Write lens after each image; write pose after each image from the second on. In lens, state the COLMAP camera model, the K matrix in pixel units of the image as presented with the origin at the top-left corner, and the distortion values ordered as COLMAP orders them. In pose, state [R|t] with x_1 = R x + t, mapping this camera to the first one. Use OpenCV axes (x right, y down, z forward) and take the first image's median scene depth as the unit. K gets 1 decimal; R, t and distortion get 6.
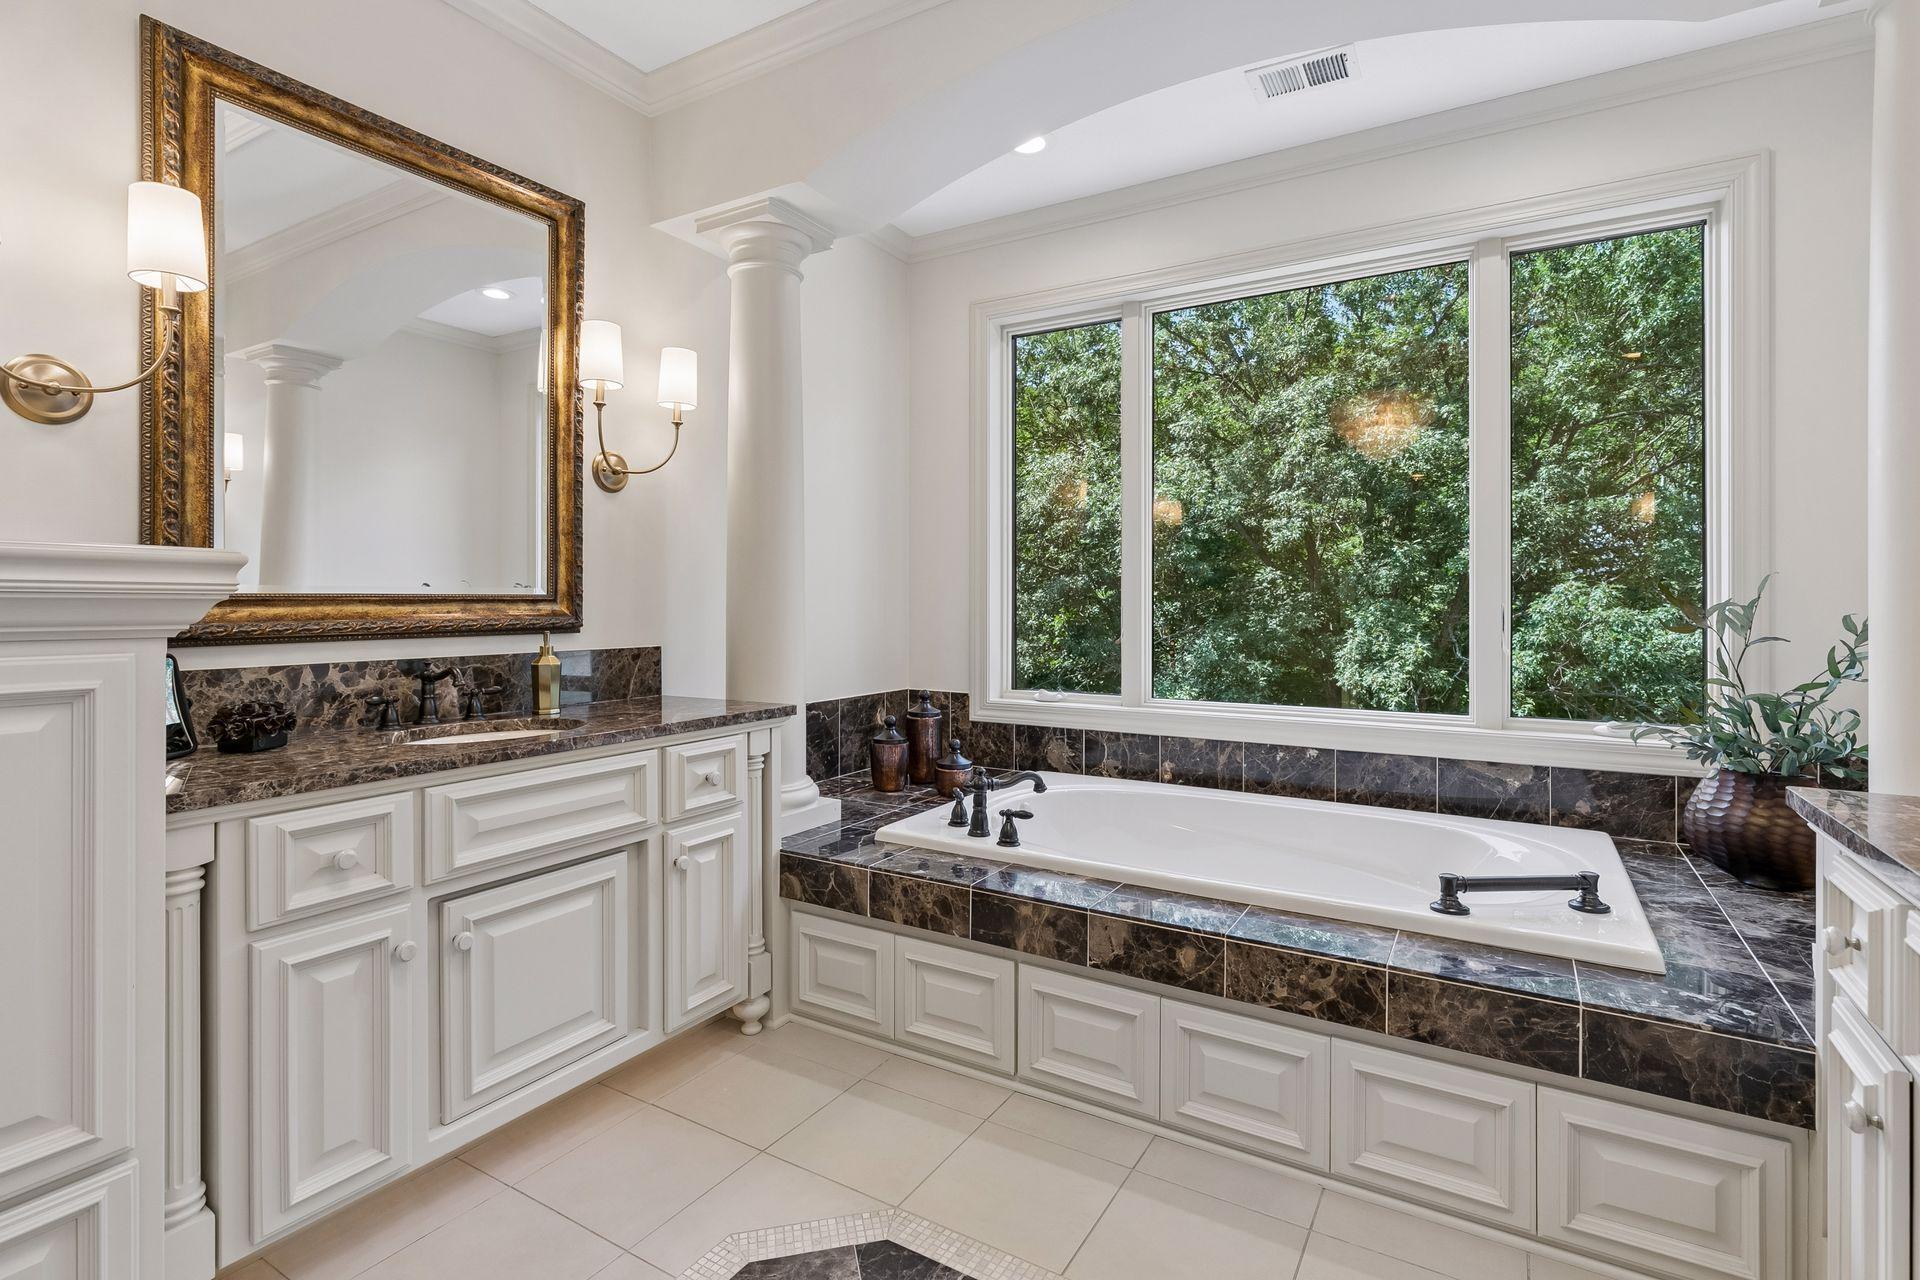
lens RADIAL K [[920.3, 0, 946.5], [0, 920.3, 600.9], [0, 0, 1]] dist [-0.003041, -0.000974]
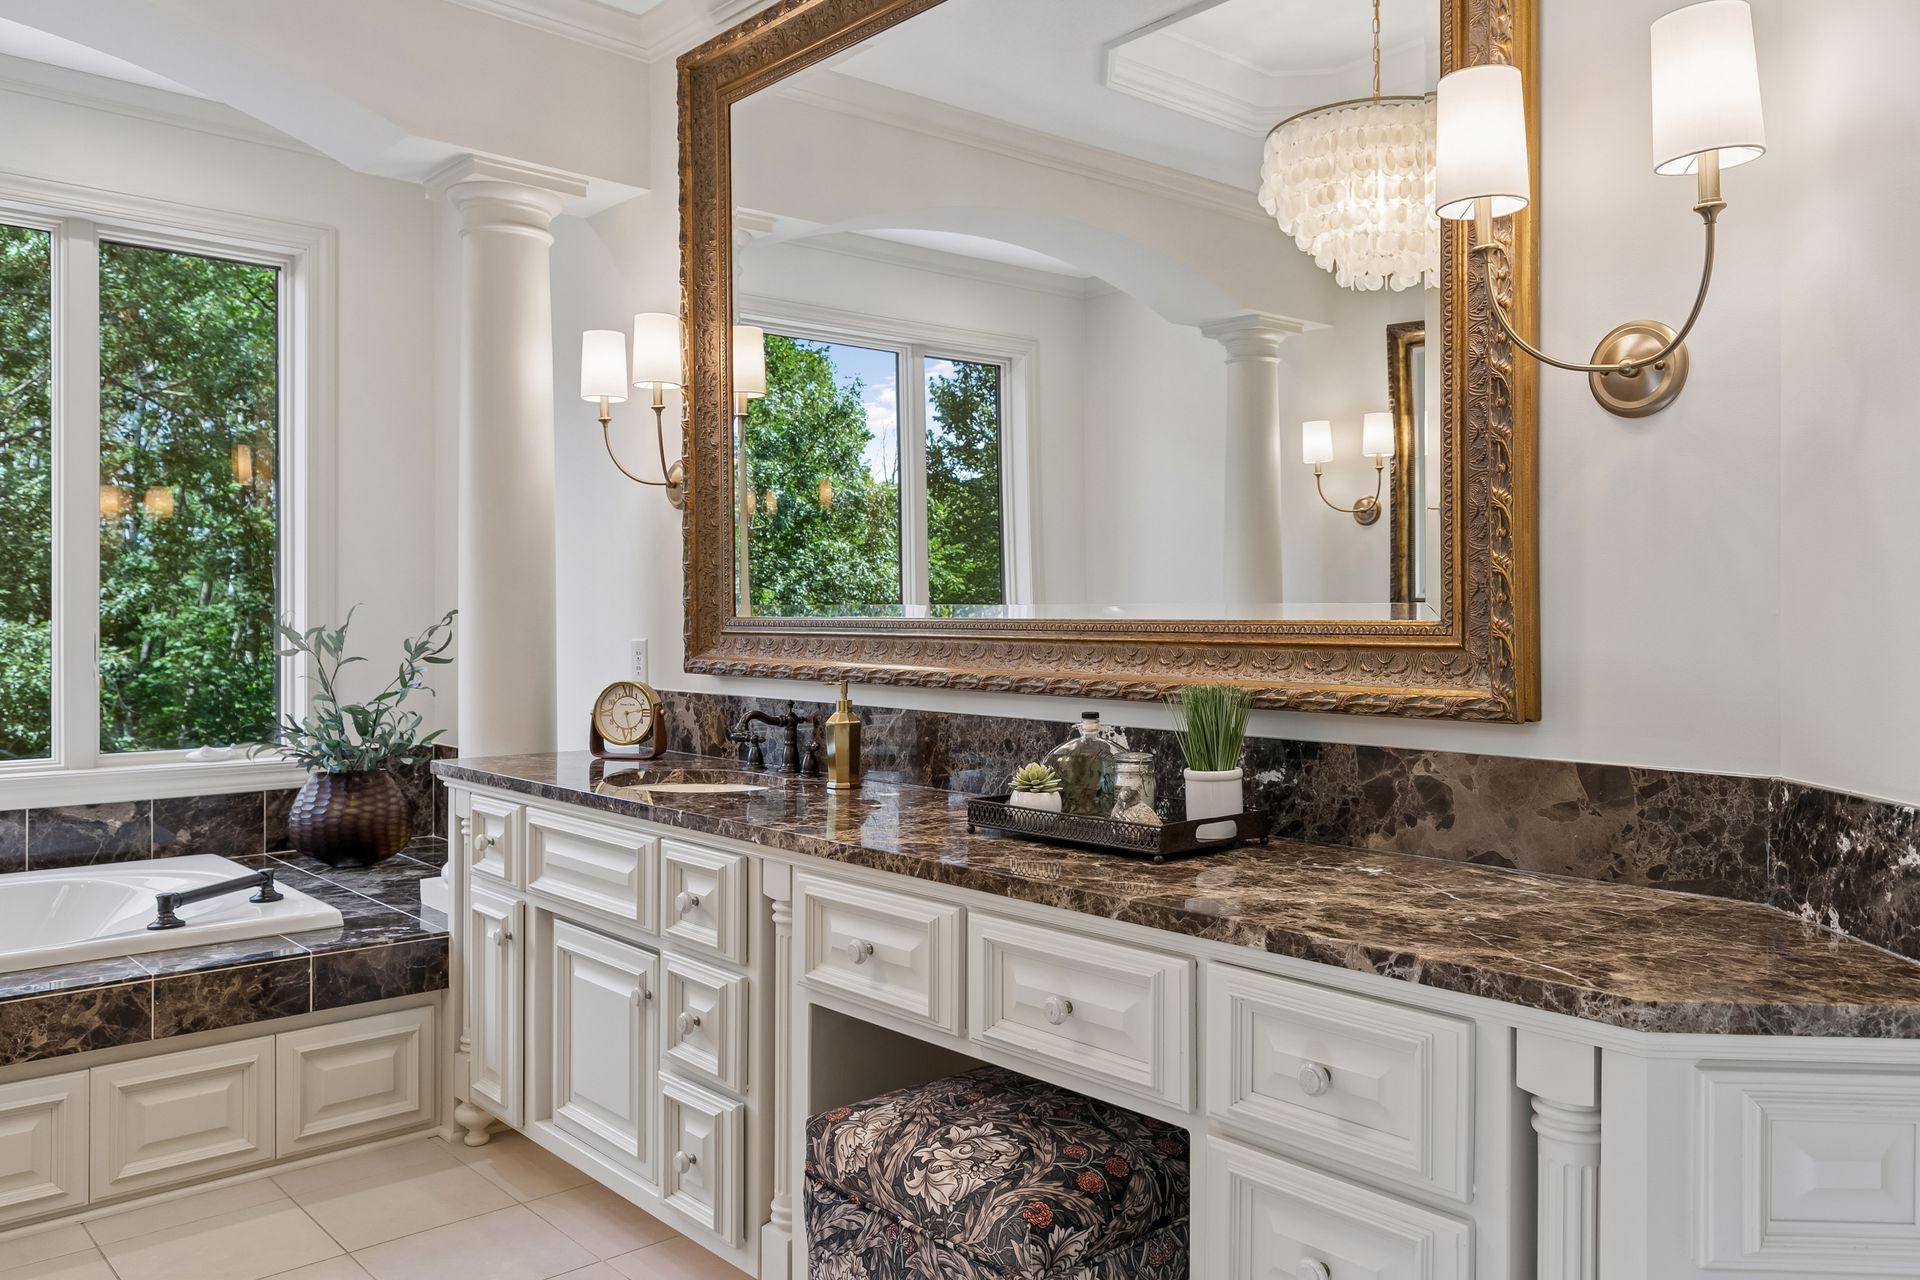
lens RADIAL K [[1442.7, 0, 964.3], [0, 1442.7, 614.7], [0, 0, 1]] dist [0.005944, -0.000807]
pose [[0.293074, -0.003256, 0.956084, -0.700521], [-0.004290, 0.999980, 0.004721, -0.029432], [-0.956080, -0.005486, 0.293054, -0.324860]]
